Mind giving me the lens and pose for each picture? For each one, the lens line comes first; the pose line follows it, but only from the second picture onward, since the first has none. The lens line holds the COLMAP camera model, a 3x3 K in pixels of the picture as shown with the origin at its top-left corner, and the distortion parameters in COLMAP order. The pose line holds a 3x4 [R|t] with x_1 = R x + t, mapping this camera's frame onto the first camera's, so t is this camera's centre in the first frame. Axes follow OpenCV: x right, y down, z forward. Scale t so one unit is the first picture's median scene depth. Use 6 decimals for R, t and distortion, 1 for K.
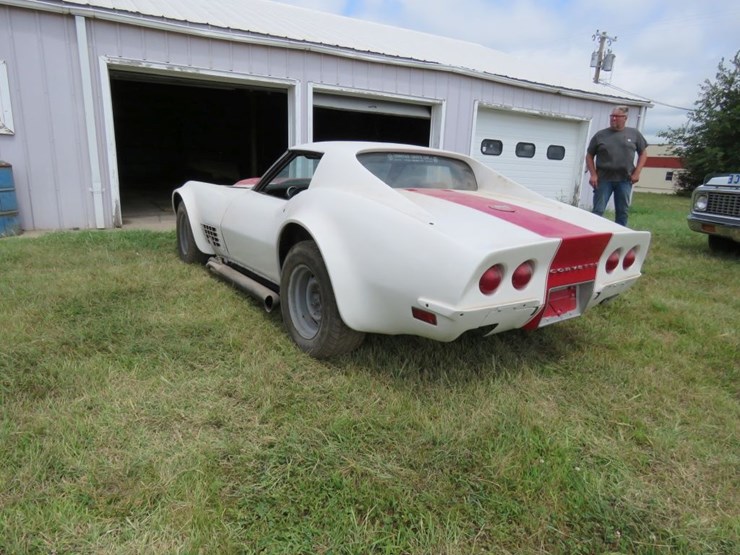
lens RADIAL K [[479.7, 0, 370.0], [0, 479.7, 277.5], [0, 0, 1]] dist [-0.001420, 0.004228]
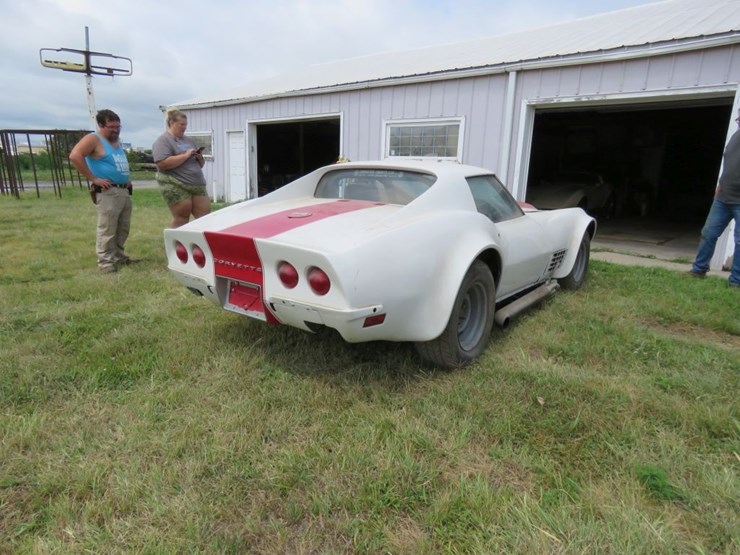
lens RADIAL K [[481.5, 0, 370.0], [0, 481.5, 277.5], [0, 0, 1]] dist [-0.008444, 0.027201]
pose [[0.333794, 0.181447, -0.925018, 0.491595], [-0.242671, 0.964766, 0.101676, -0.056609], [0.910875, 0.190536, 0.366065, 0.277313]]
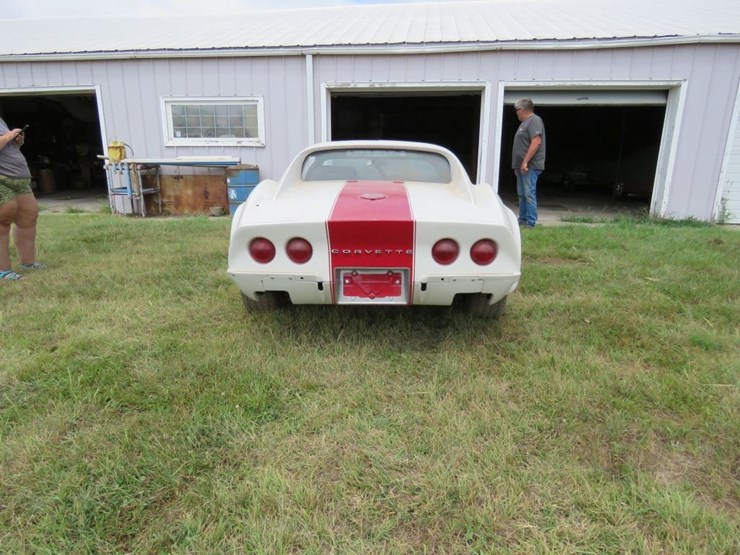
lens RADIAL K [[479.7, 0, 370.0], [0, 479.7, 277.5], [0, 0, 1]] dist [-0.001420, 0.004228]
pose [[0.809379, 0.110555, -0.576787, 0.326470], [-0.113377, 0.993061, 0.031247, 0.000712], [0.576239, 0.040104, 0.816297, 0.045743]]
